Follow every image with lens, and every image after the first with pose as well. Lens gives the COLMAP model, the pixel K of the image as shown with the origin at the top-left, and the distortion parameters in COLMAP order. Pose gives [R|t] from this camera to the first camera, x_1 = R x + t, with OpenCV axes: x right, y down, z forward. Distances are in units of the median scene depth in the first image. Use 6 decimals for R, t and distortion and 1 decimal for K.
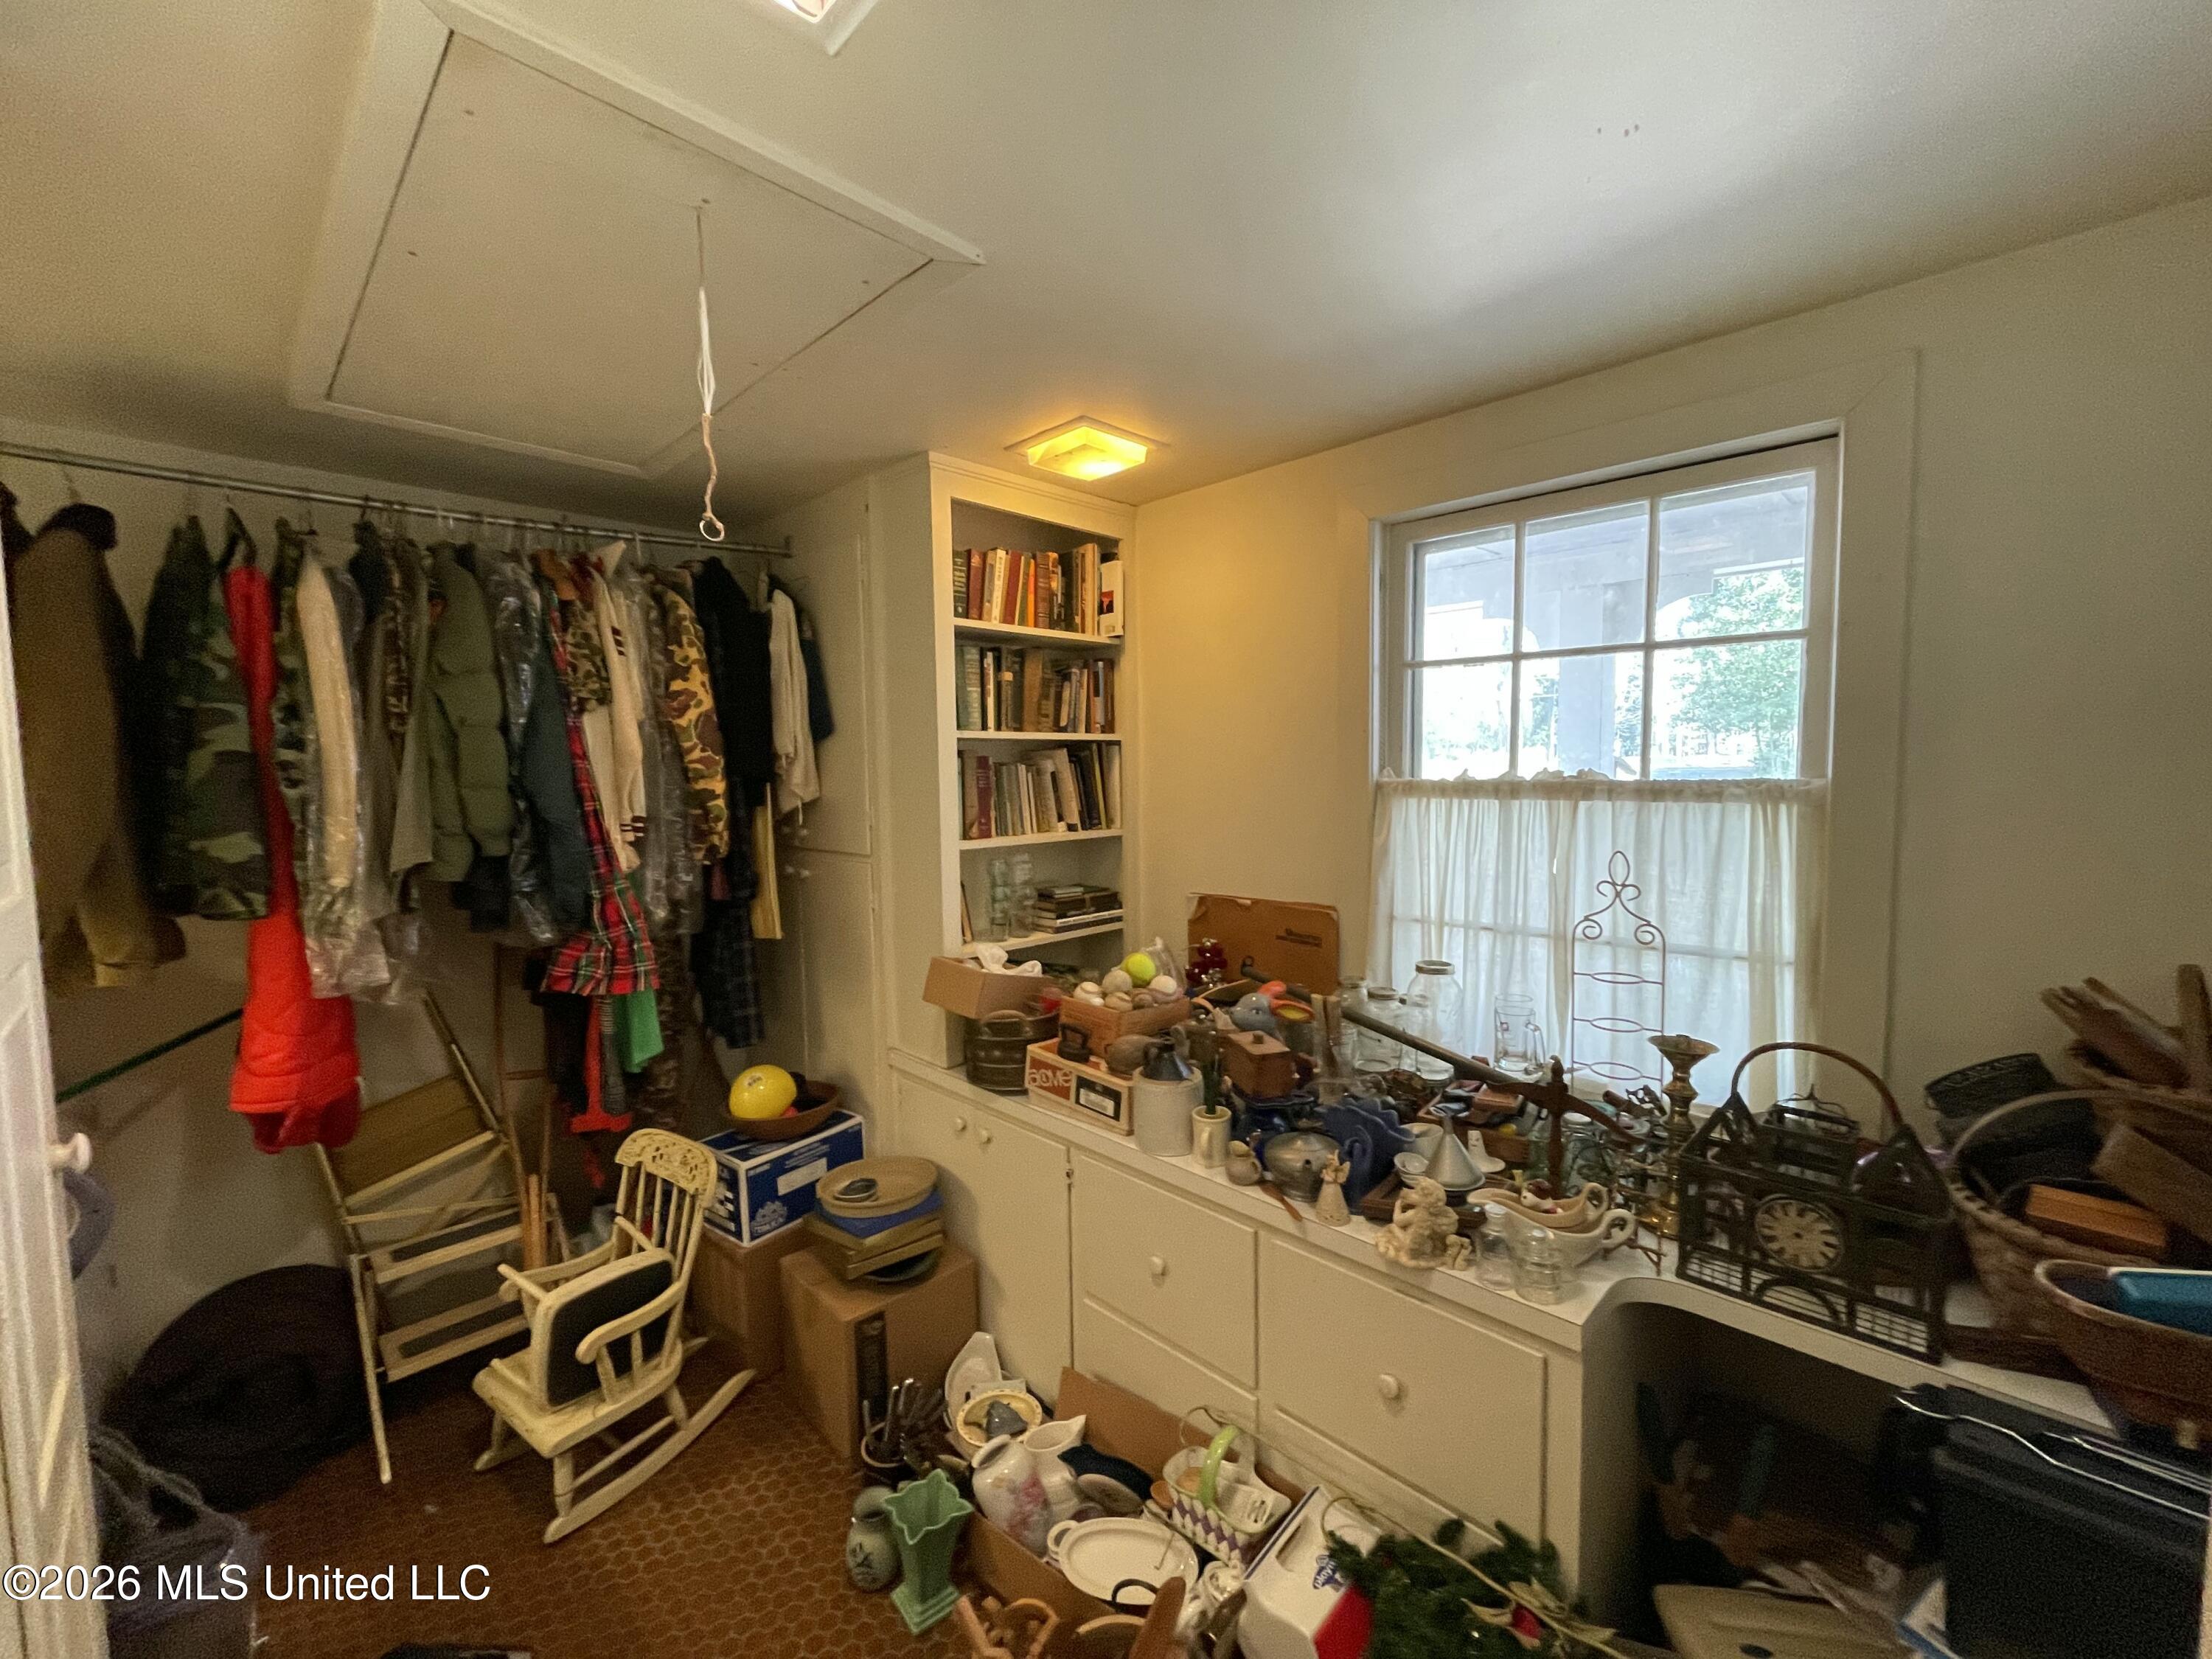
lens RADIAL K [[898.6, 0, 1112.3], [0, 898.6, 830.5], [0, 0, 1]] dist [-0.002791, 0.000257]
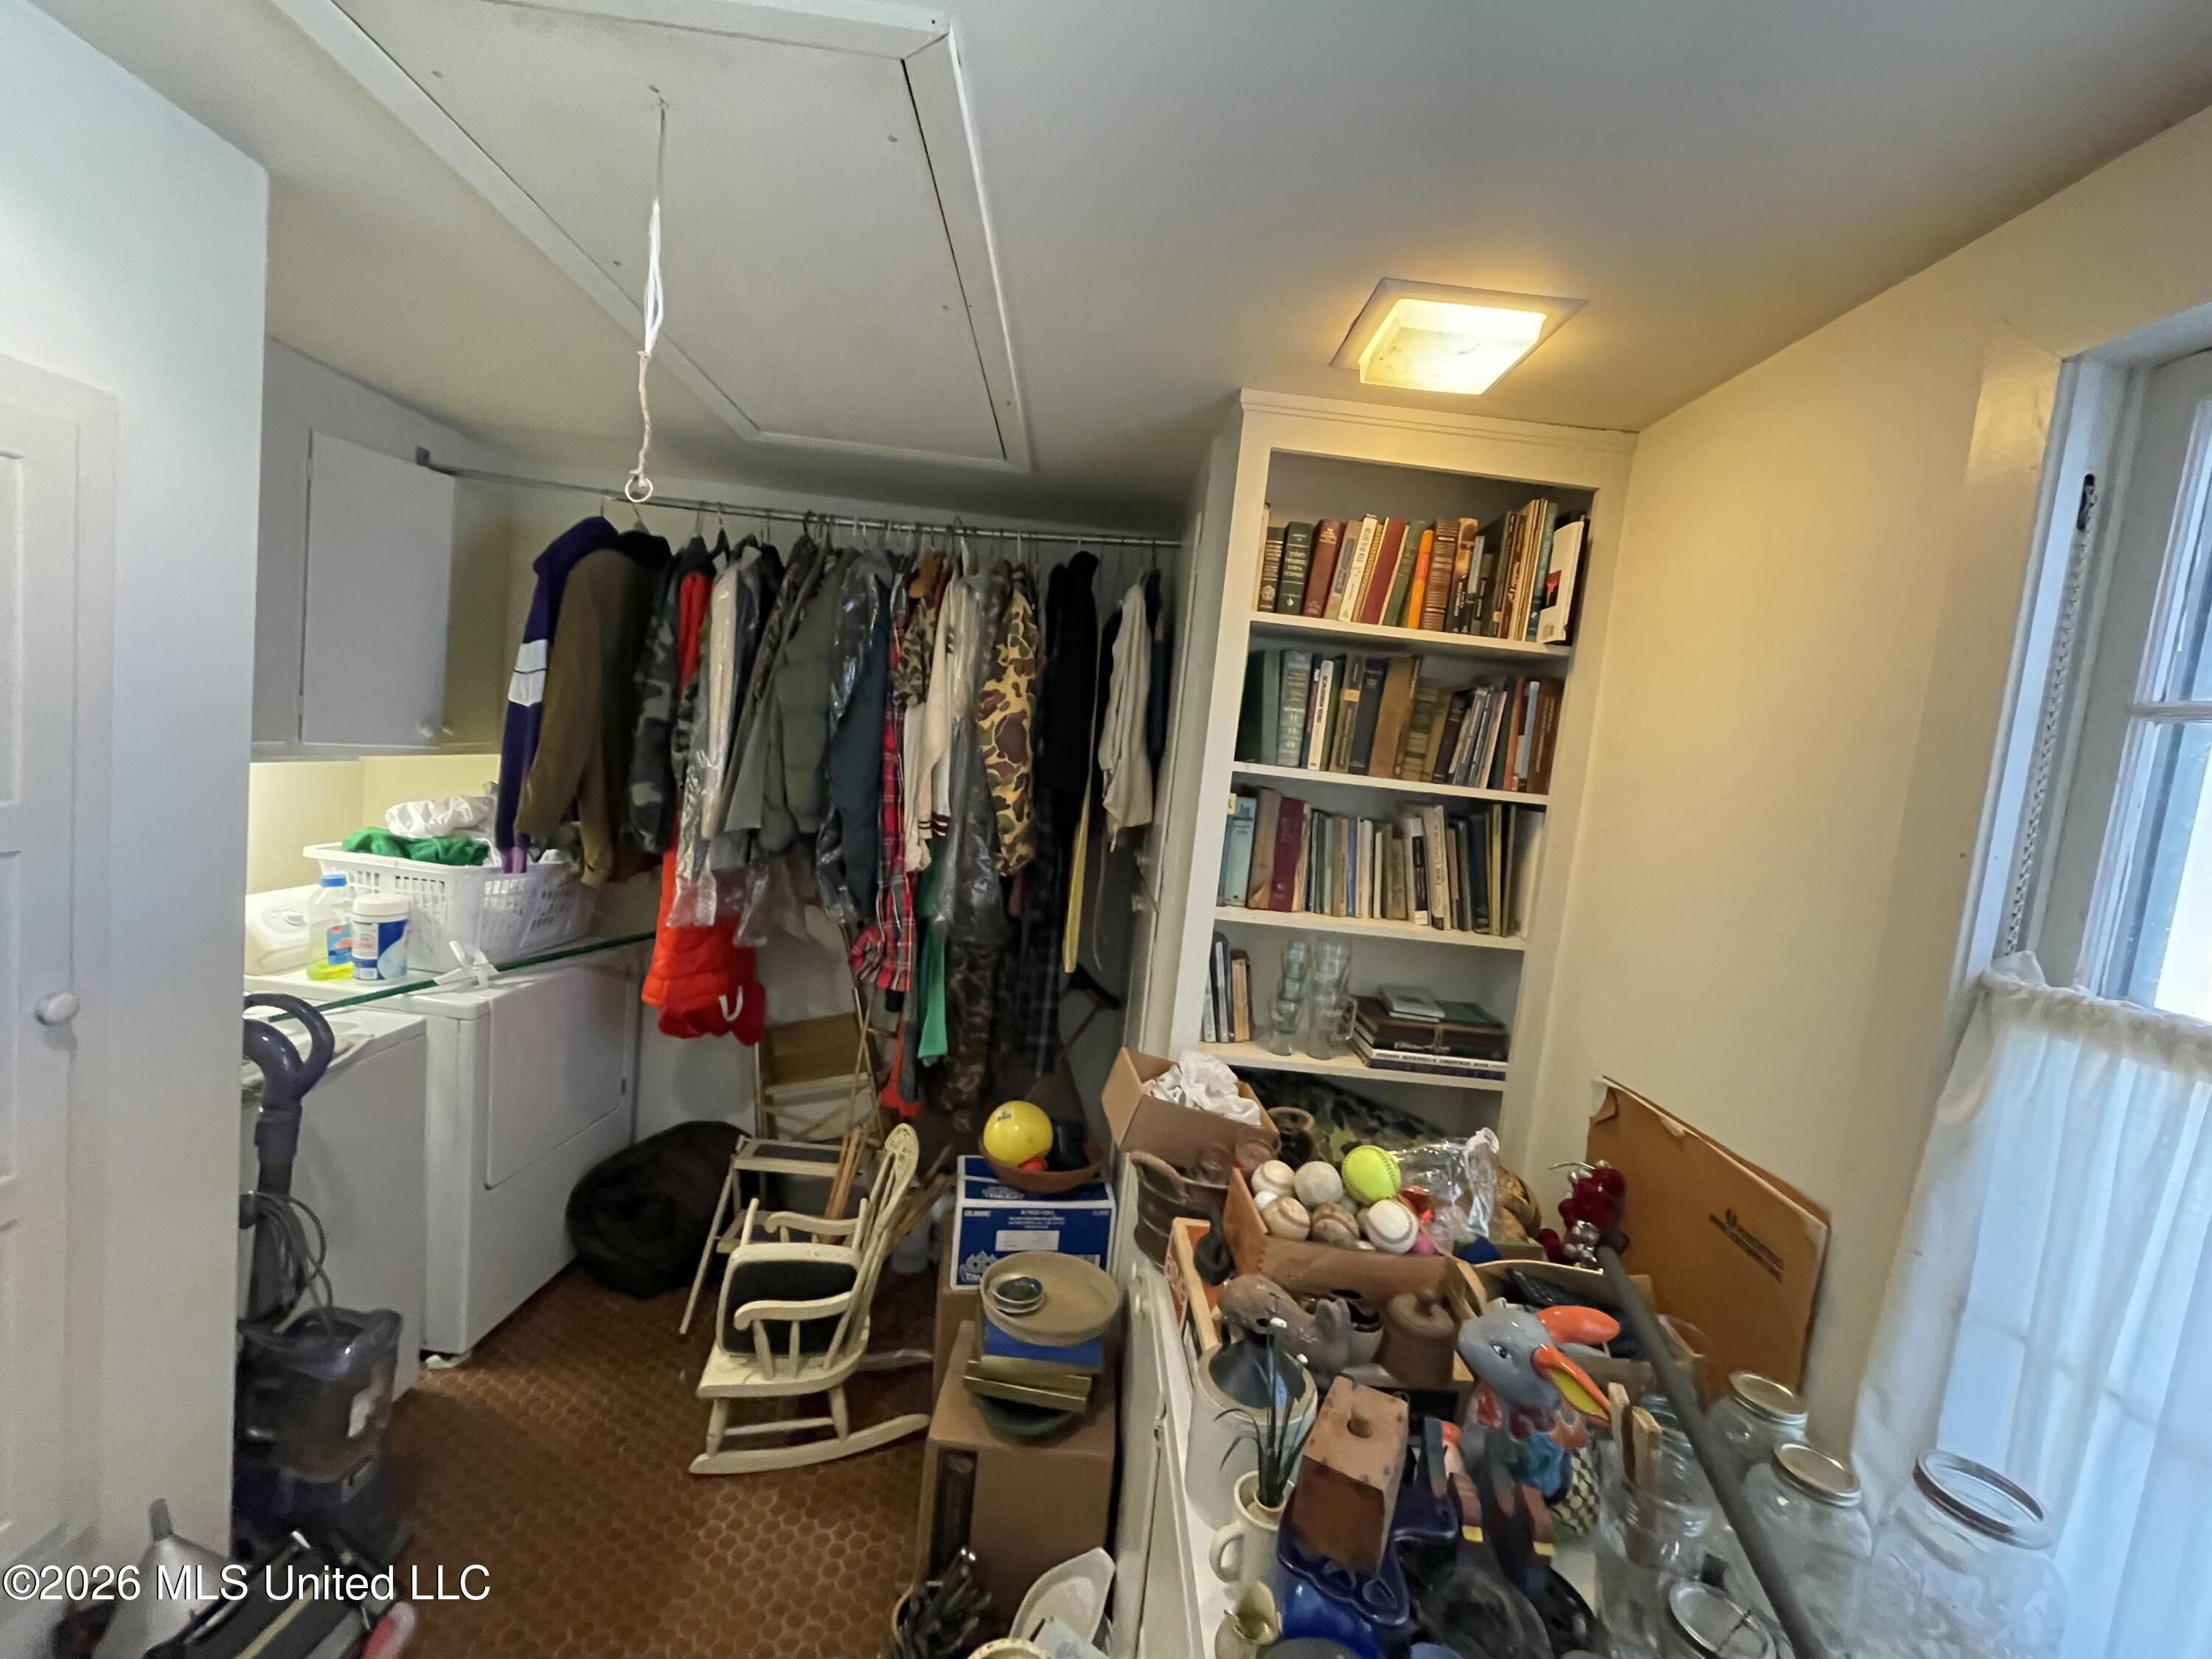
lens RADIAL K [[898.6, 0, 1109.7], [0, 898.6, 829.8], [0, 0, 1]] dist [-0.002791, 0.000257]
pose [[0.716226, 0.151134, -0.681306, 0.269059], [-0.166601, 0.985070, 0.043378, -0.070839], [0.677690, 0.082438, 0.730712, 0.386868]]
